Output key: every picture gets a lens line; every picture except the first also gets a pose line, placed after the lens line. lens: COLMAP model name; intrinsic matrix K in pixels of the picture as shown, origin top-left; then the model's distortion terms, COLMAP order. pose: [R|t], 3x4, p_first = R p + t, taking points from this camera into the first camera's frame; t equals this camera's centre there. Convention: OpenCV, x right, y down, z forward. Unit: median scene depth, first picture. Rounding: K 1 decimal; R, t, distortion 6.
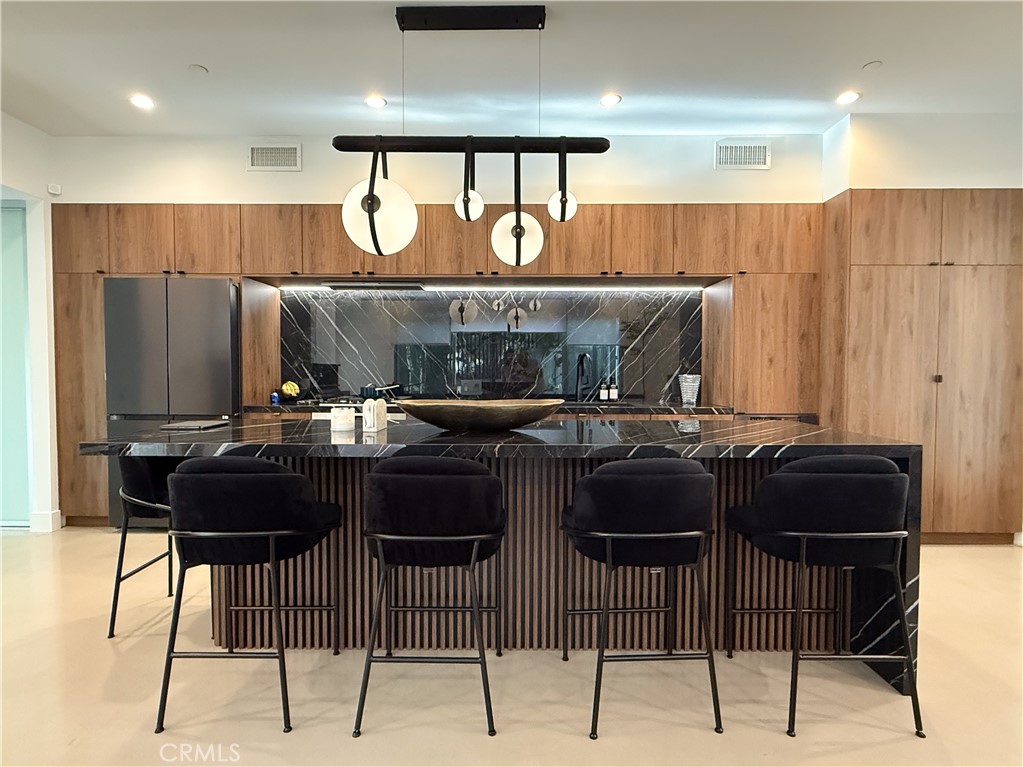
lens RADIAL K [[526.1, 0, 510.9], [0, 526.1, 386.1], [0, 0, 1]] dist [-0.000124, -0.000121]
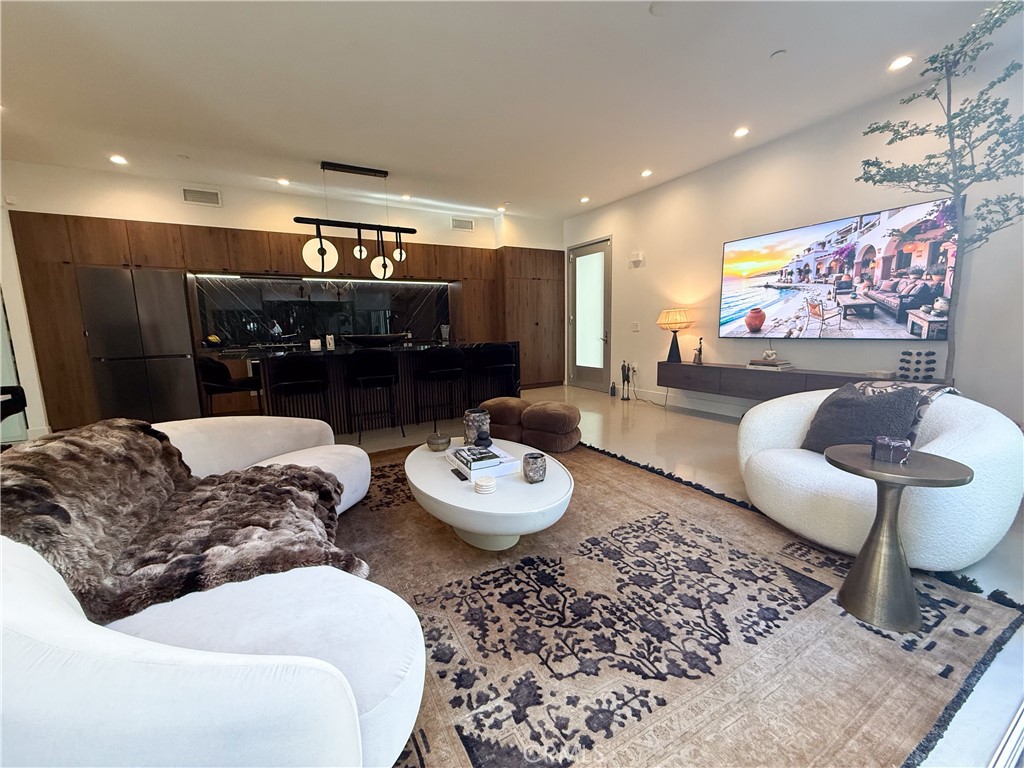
lens RADIAL K [[407.7, 0, 510.2], [0, 407.7, 384.9], [0, 0, 1]] dist [-0.000031, -0.000131]
pose [[0.863206, -0.094636, 0.495903, -0.306622], [0.042878, 0.992467, 0.114762, 0.044784], [-0.503028, -0.077800, 0.860761, -0.640413]]
